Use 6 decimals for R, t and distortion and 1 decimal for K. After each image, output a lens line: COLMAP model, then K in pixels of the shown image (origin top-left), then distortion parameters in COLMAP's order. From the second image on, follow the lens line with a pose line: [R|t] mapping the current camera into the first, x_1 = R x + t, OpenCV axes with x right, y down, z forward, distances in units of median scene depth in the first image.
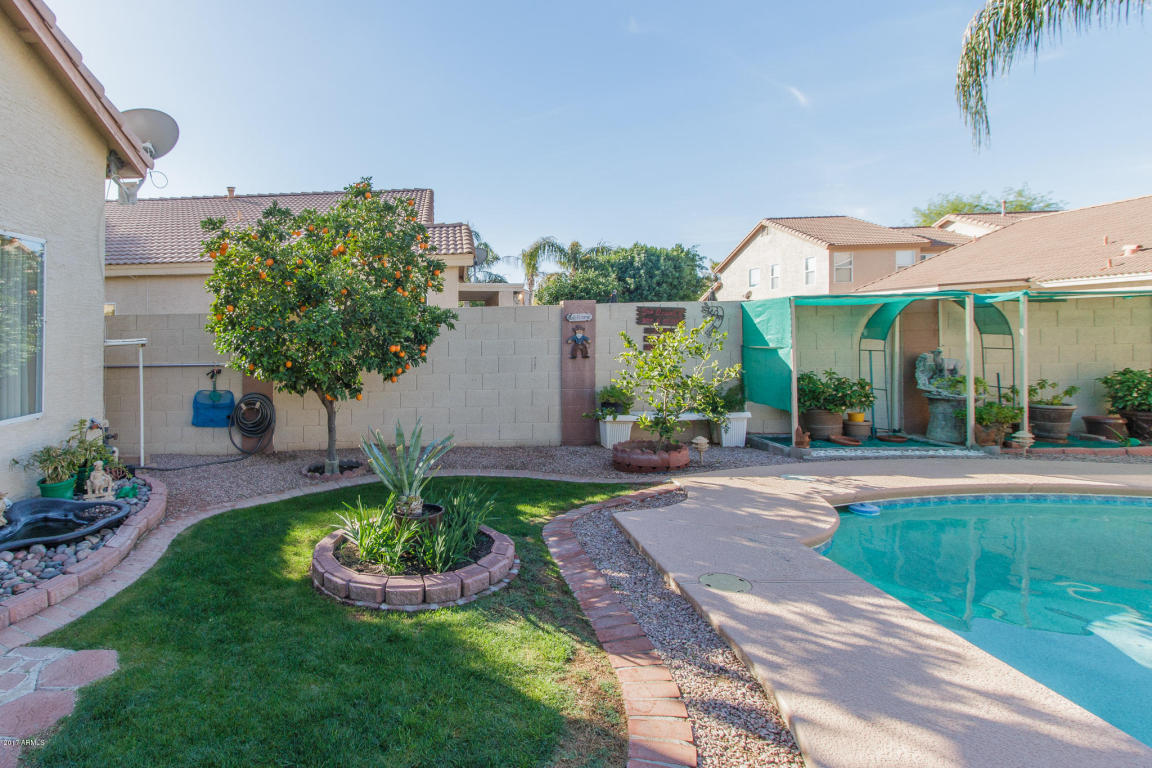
lens RADIAL K [[574.3, 0, 434.7], [0, 574.3, 324.7], [0, 0, 1]] dist [0.005061, 0.000637]
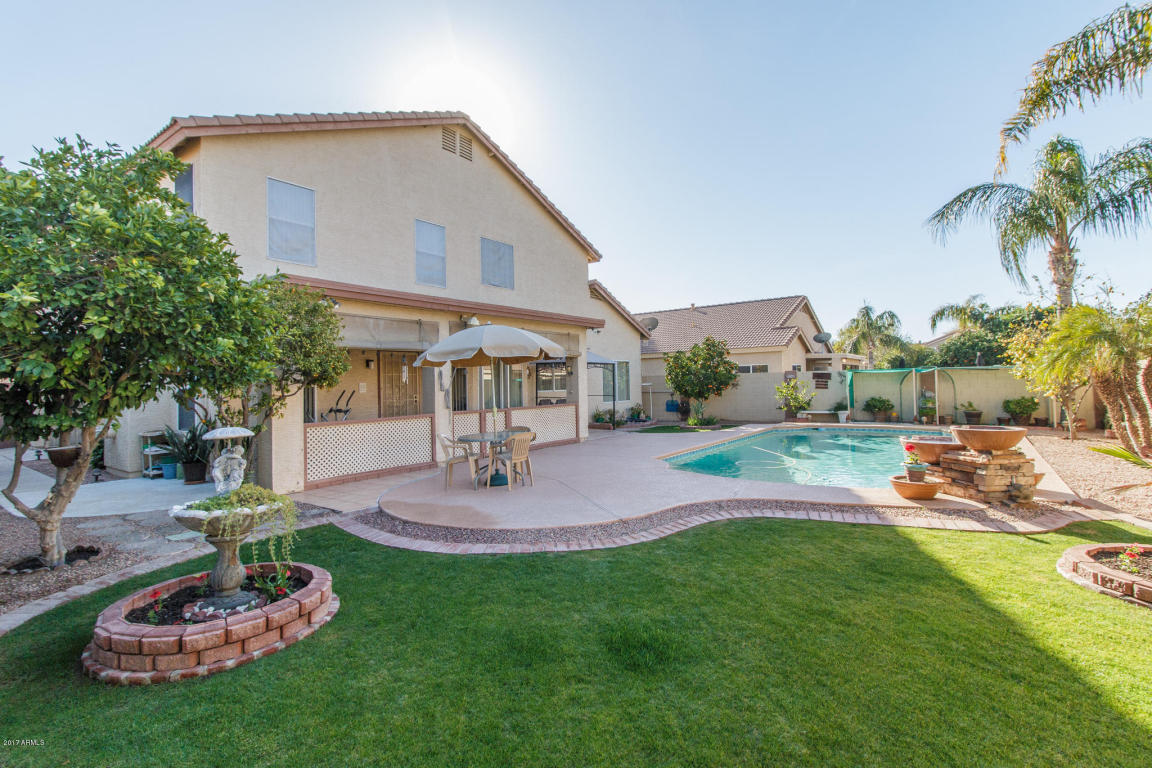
lens RADIAL K [[533.8, 0, 566.5], [0, 533.8, 379.0], [0, 0, 1]] dist [0.001837, 0.001127]
pose [[0.804651, -0.000777, -0.593748, 0.900175], [0.010044, 0.999874, 0.012304, -0.042668], [0.593663, -0.015864, 0.804557, -1.719522]]
